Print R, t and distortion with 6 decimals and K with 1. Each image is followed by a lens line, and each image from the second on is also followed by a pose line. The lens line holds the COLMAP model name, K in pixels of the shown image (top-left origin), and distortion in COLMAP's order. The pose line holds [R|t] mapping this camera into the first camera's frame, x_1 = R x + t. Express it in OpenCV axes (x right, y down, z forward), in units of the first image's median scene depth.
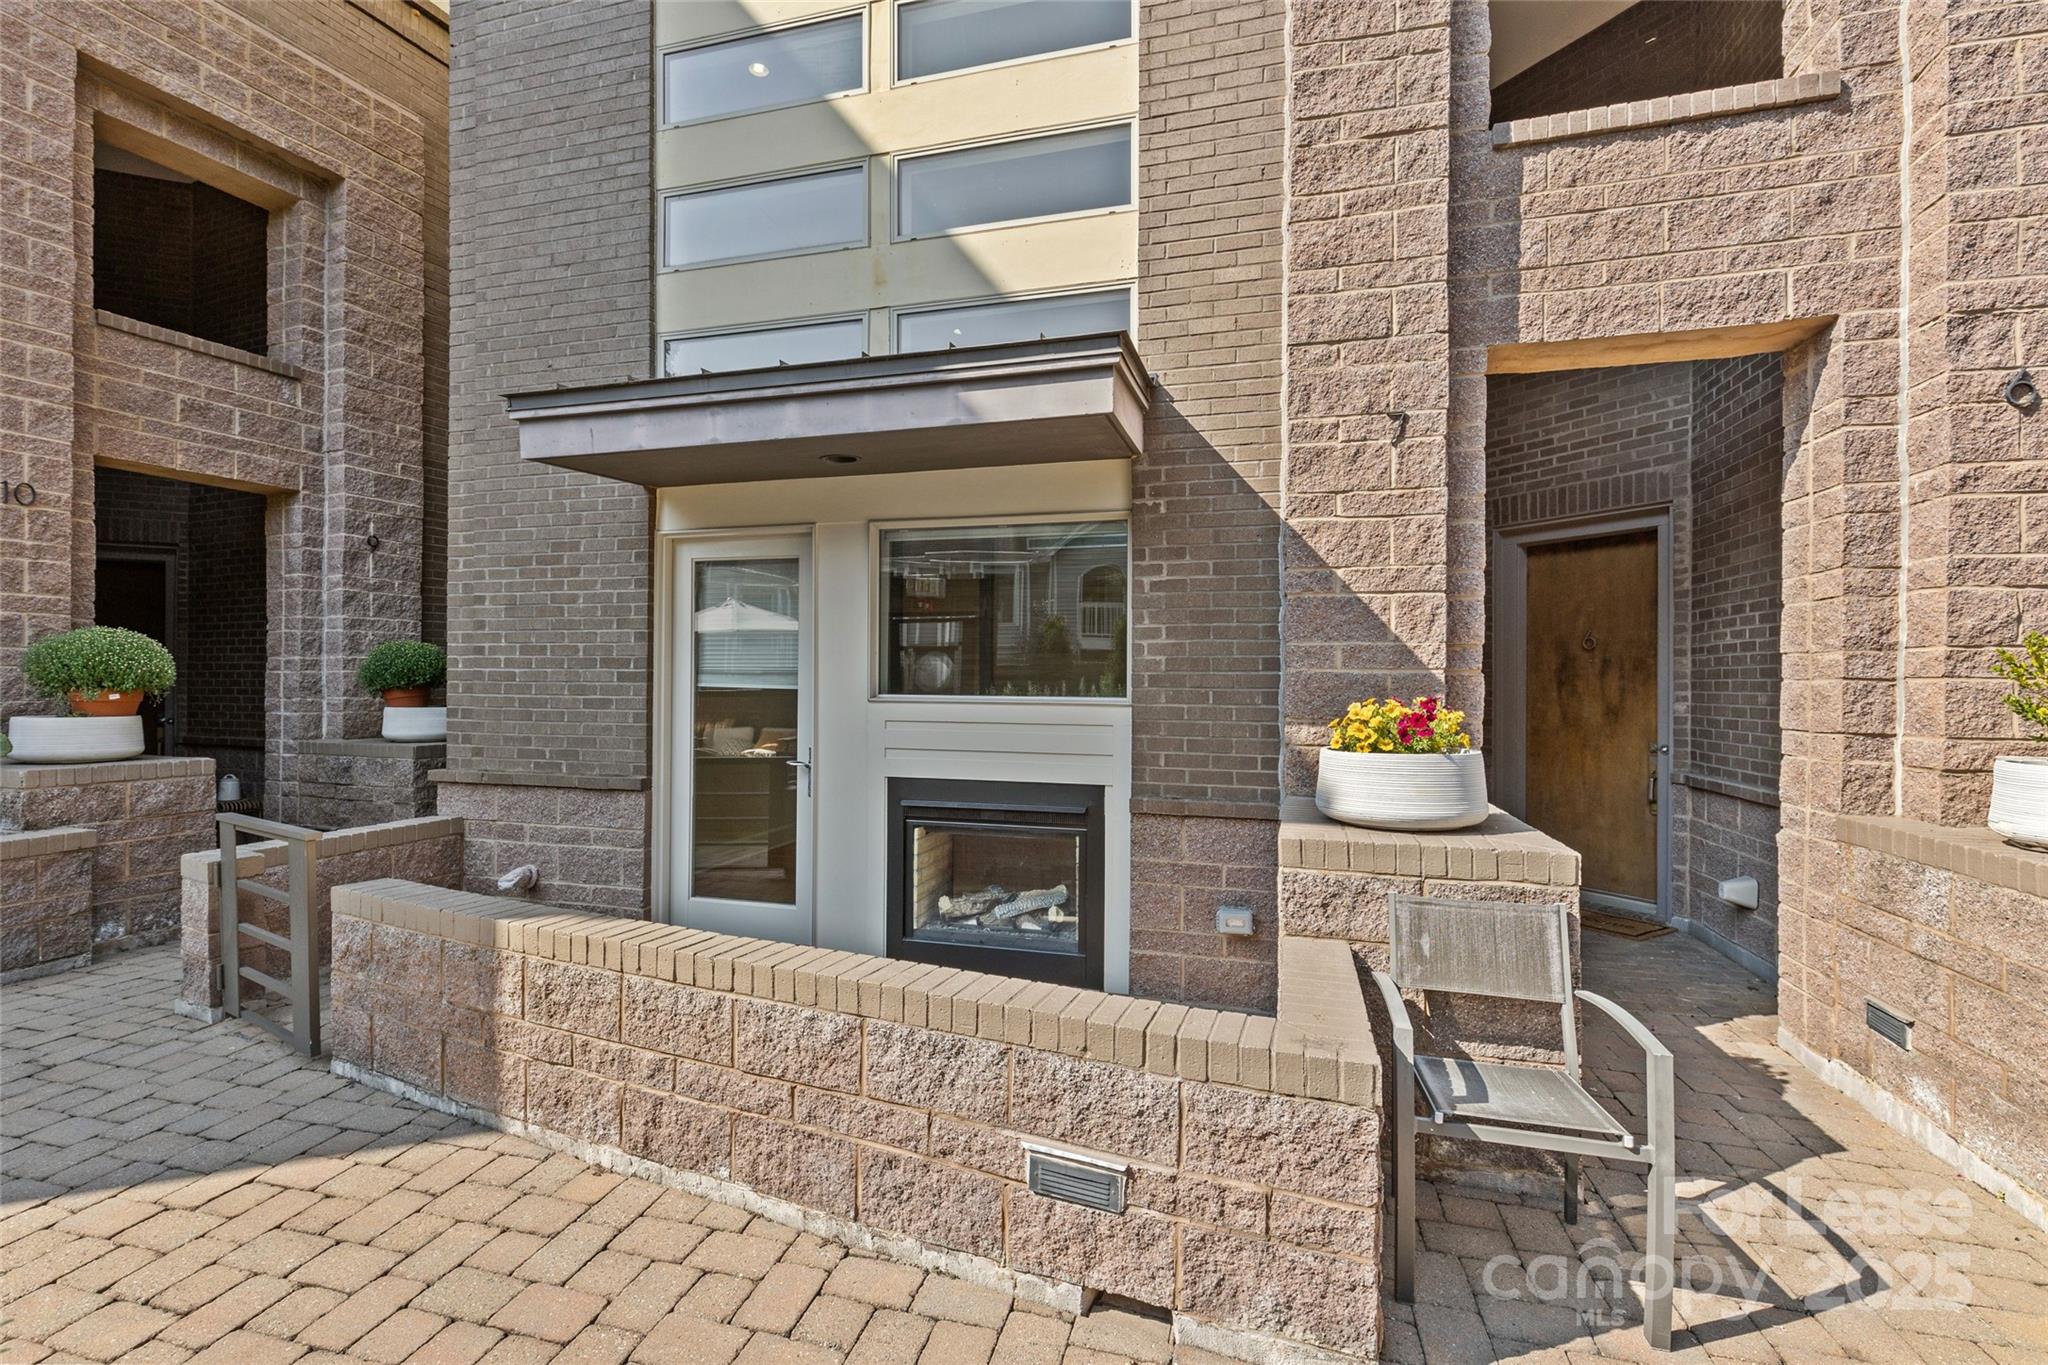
lens RADIAL K [[915.8, 0, 1015.0], [0, 915.8, 673.4], [0, 0, 1]] dist [0.002283, -0.000554]
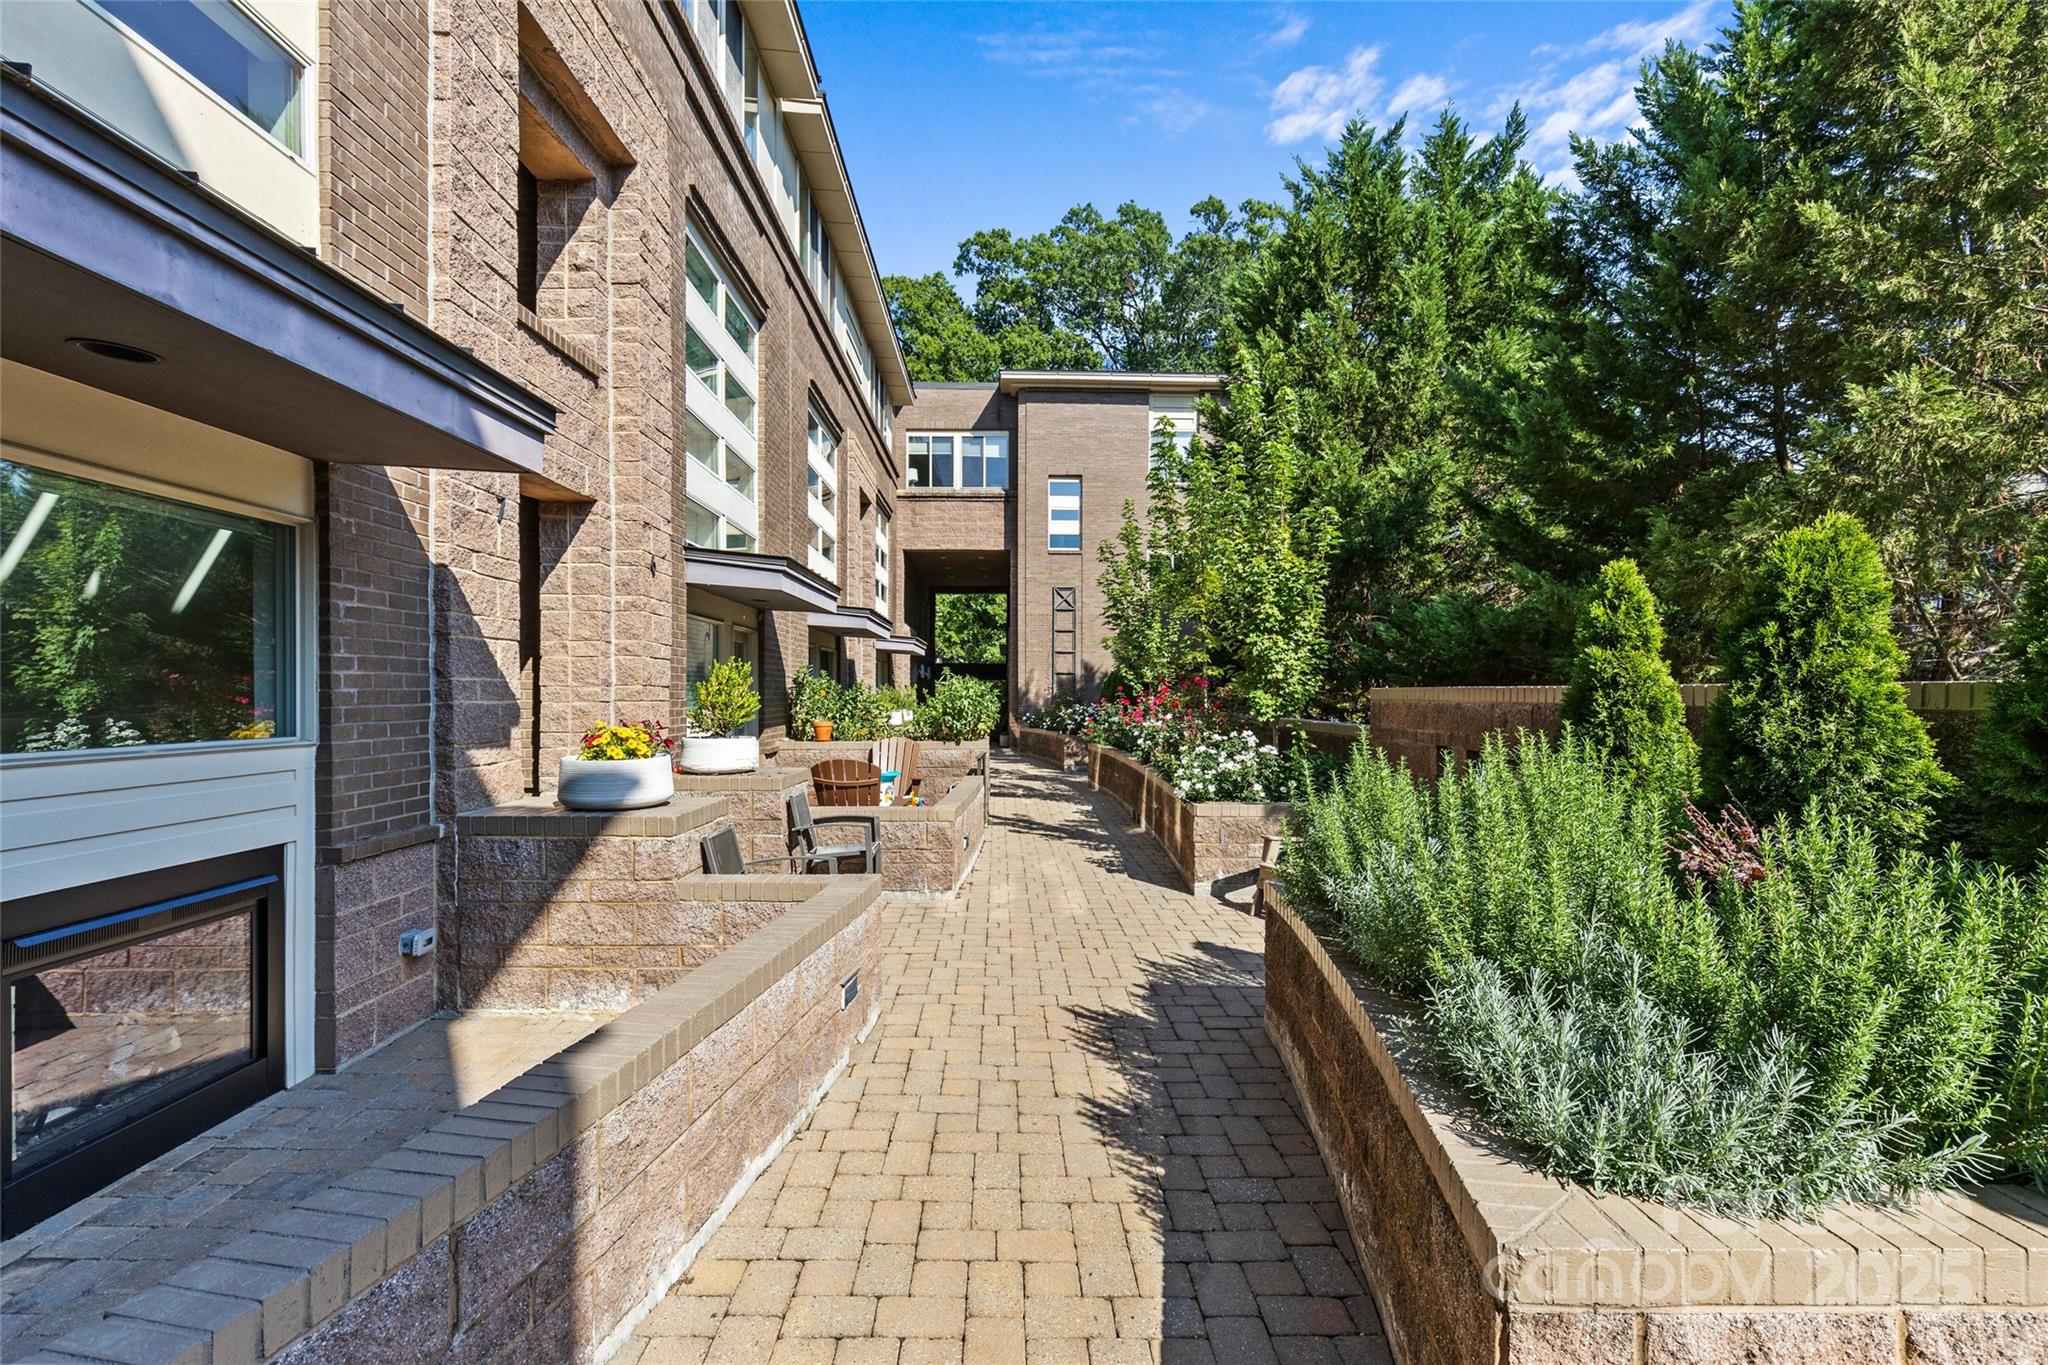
lens RADIAL K [[915.8, 0, 1021.5], [0, 915.8, 688.9], [0, 0, 1]] dist [0.002283, -0.000554]
pose [[-0.291033, -0.003763, 0.956706, -0.982471], [-0.006396, 0.999978, 0.001988, -0.026332], [-0.956692, -0.005541, -0.291051, 0.664373]]
